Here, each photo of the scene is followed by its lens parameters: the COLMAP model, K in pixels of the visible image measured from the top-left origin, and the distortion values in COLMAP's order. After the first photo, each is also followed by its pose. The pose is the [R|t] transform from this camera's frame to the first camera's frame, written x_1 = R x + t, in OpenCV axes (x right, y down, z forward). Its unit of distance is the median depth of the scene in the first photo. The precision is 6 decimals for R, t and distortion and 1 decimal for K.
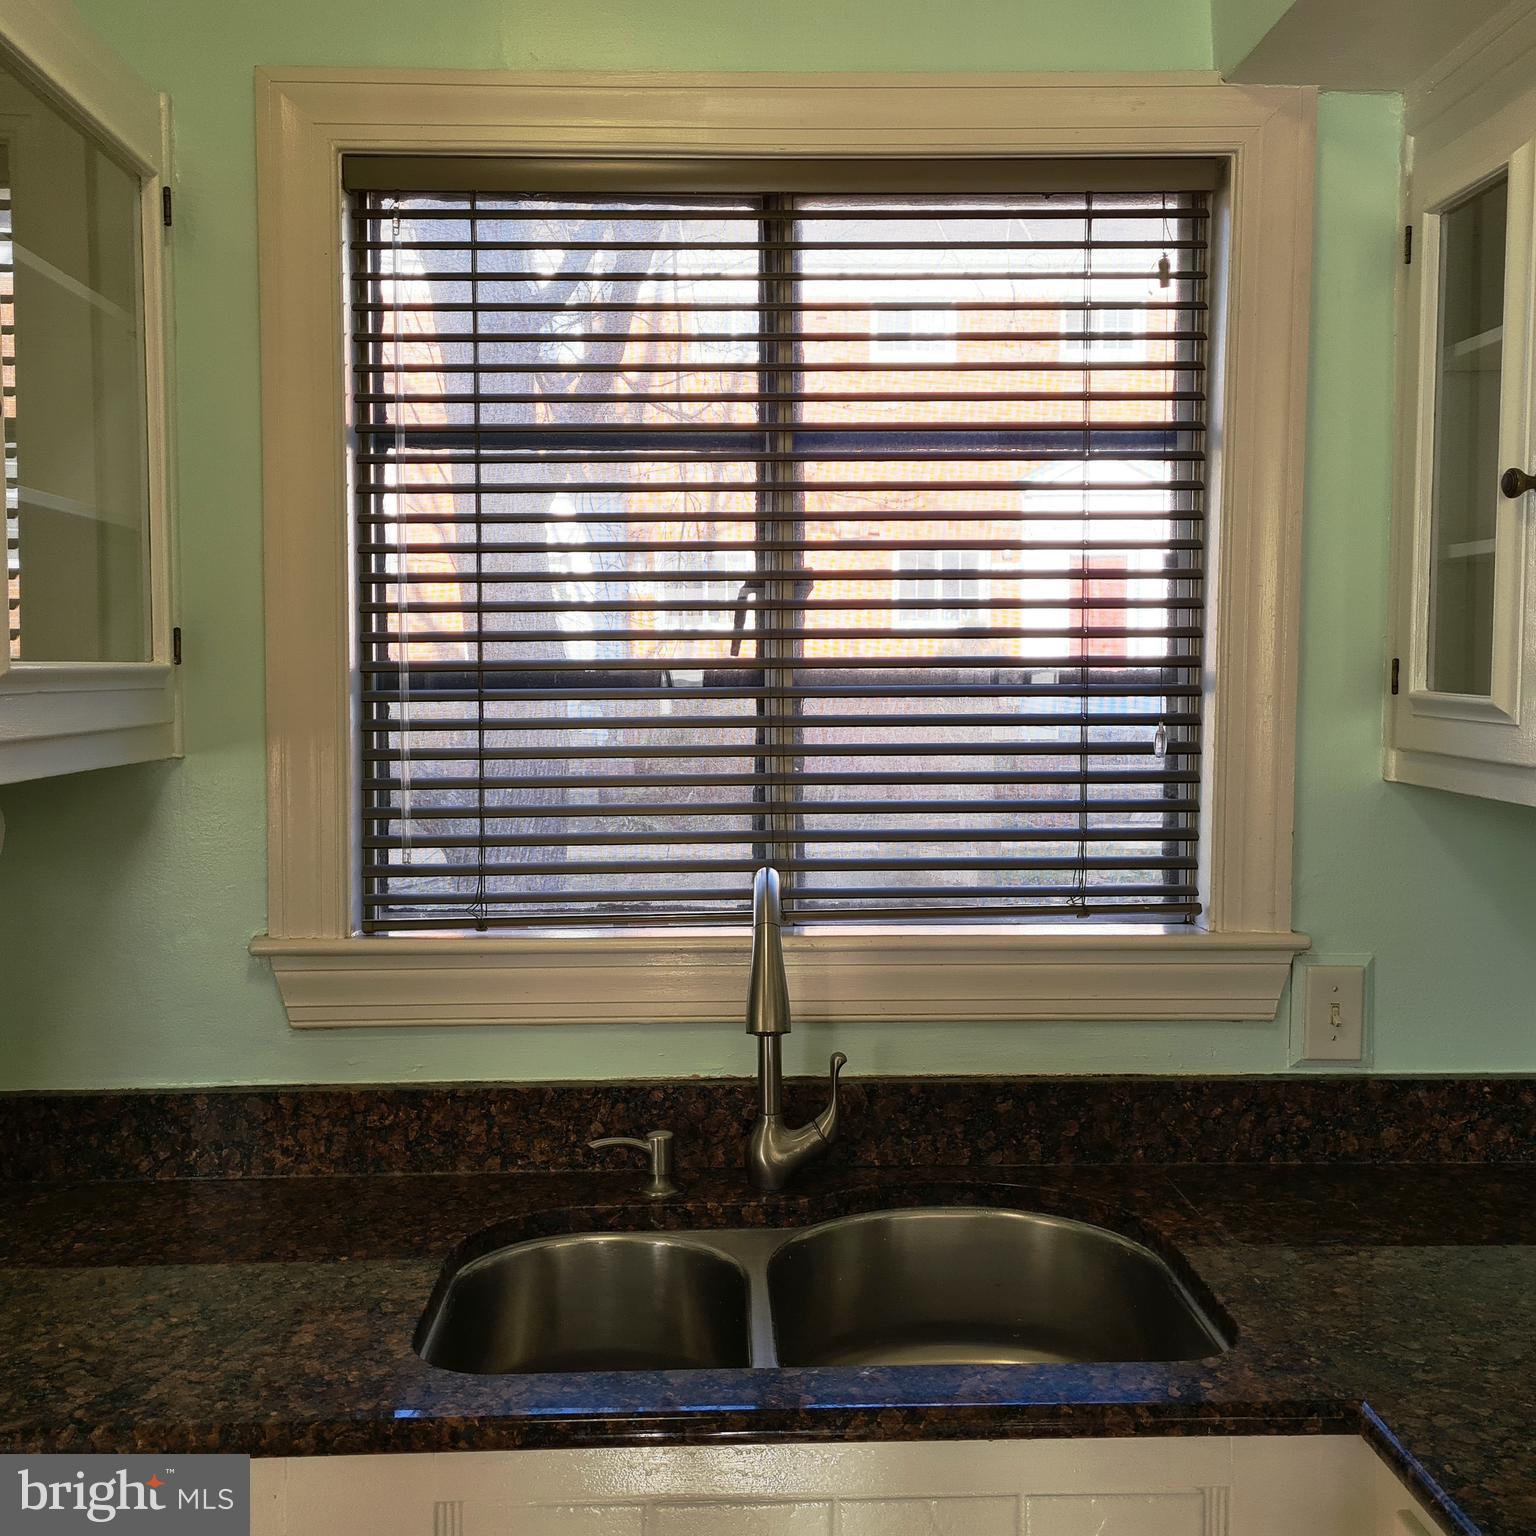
lens RADIAL K [[1488.1, 0, 732.8], [0, 1488.1, 741.8], [0, 0, 1]] dist [0.068442, -0.015434]
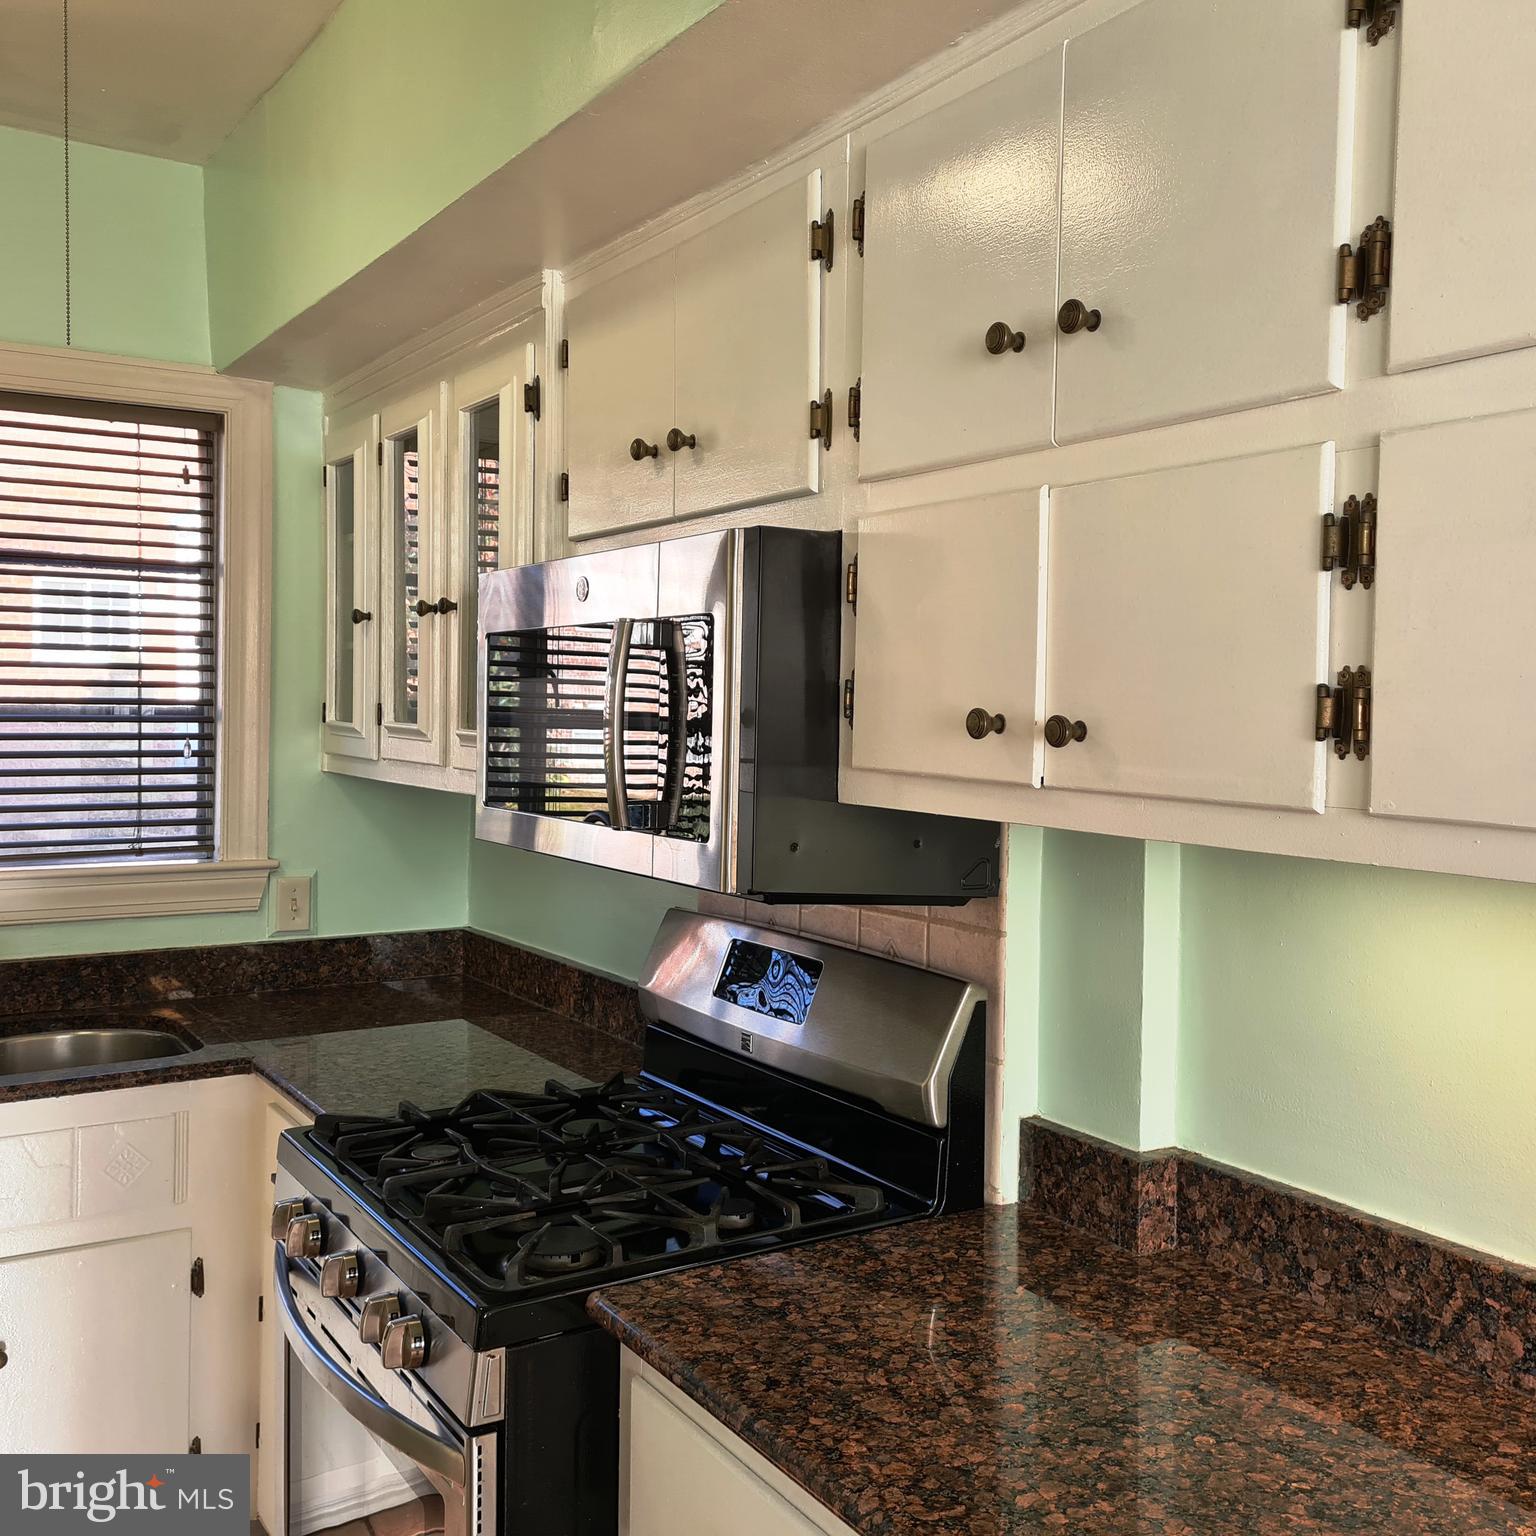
lens RADIAL K [[1542.1, 0, 775.0], [0, 1542.1, 753.2], [0, 0, 1]] dist [0.069972, -0.048195]
pose [[0.867107, -0.001868, 0.498118, -0.015695], [0.013204, 0.999728, -0.019237, 0.046659], [-0.497946, 0.023258, 0.866896, -0.859043]]
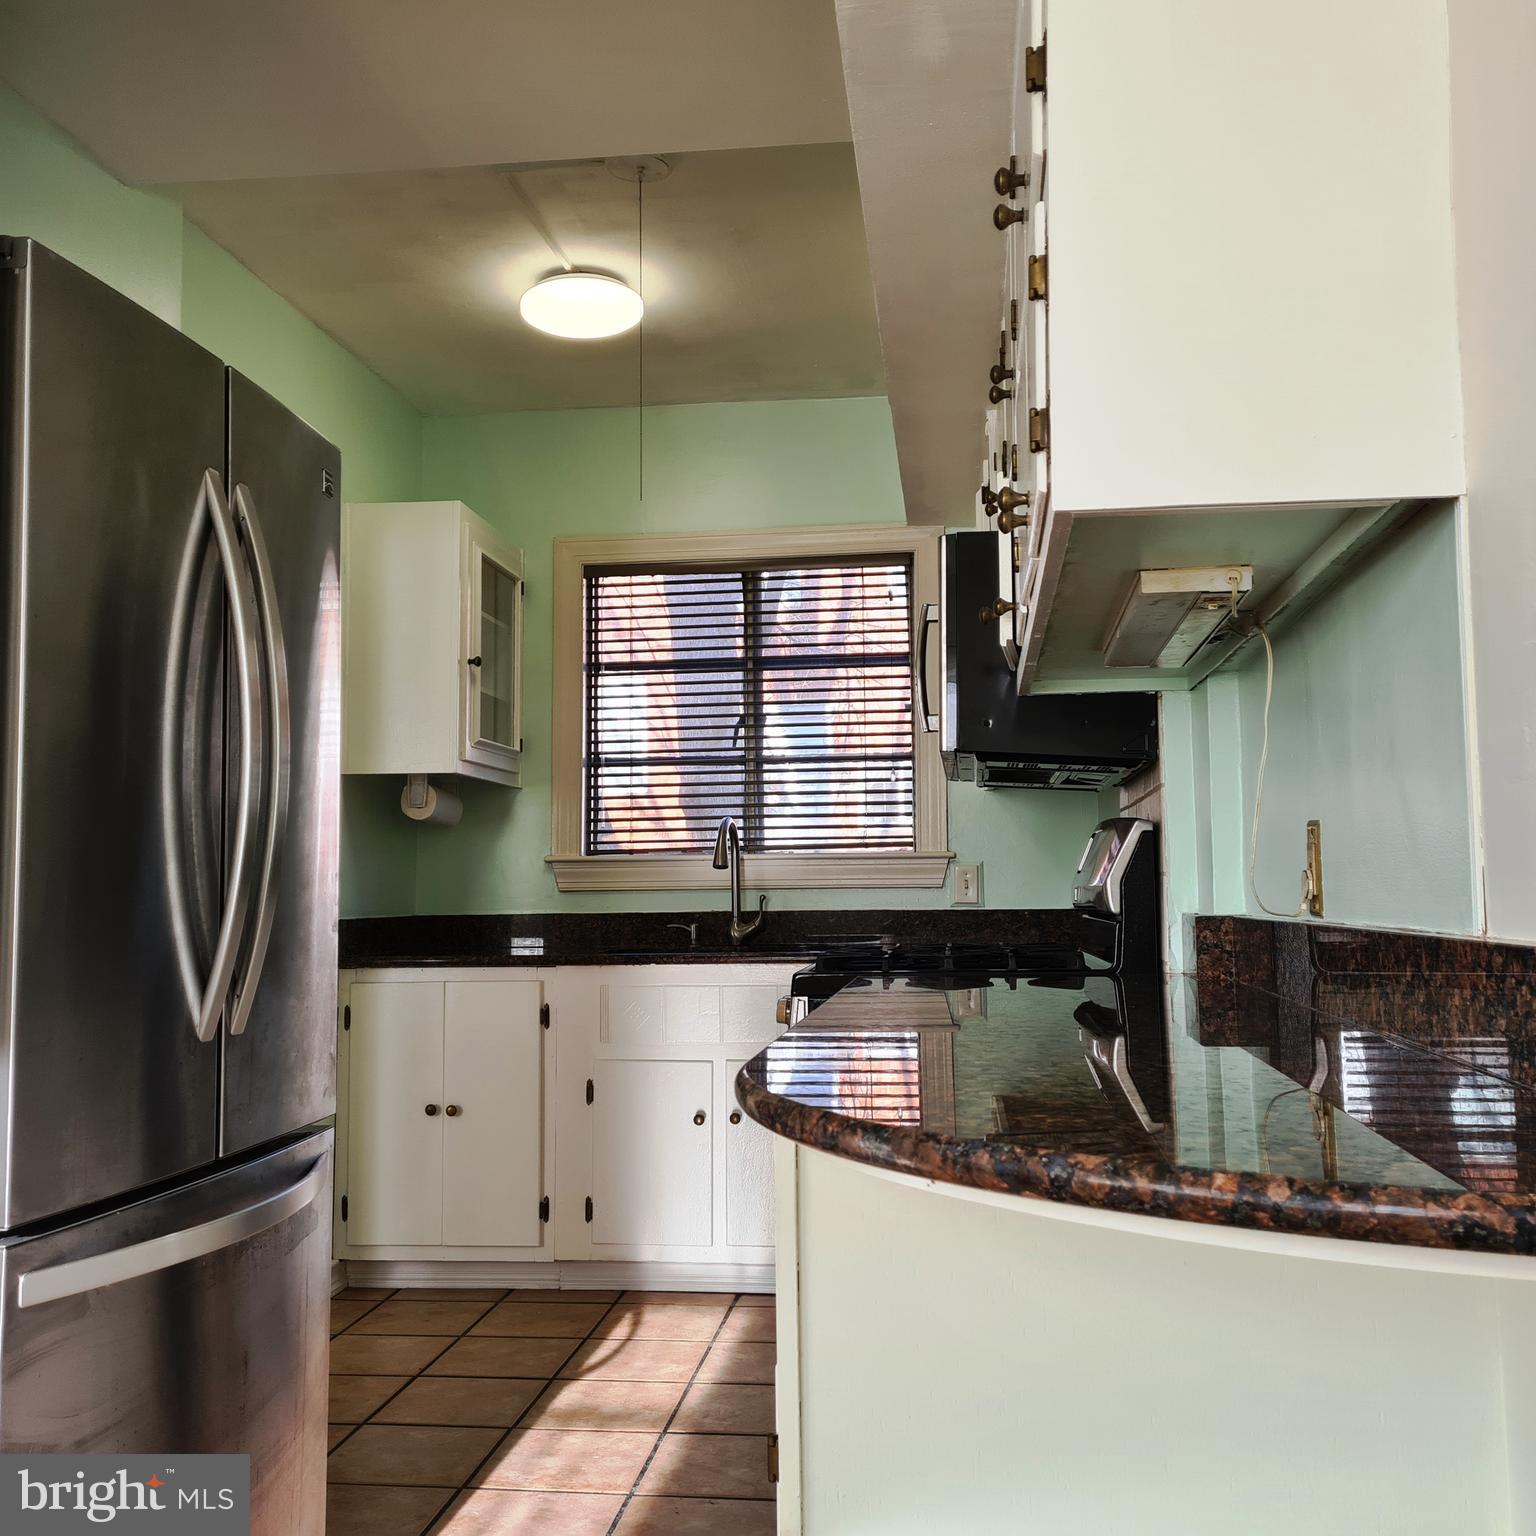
lens RADIAL K [[1534.0, 0, 776.4], [0, 1534.0, 766.9], [0, 0, 1]] dist [0.071661, -0.041911]
pose [[0.987641, -0.021242, -0.155285, 0.490525], [0.000205, 0.990947, -0.134254, 0.331499], [0.156731, 0.132563, 0.978705, -1.560890]]
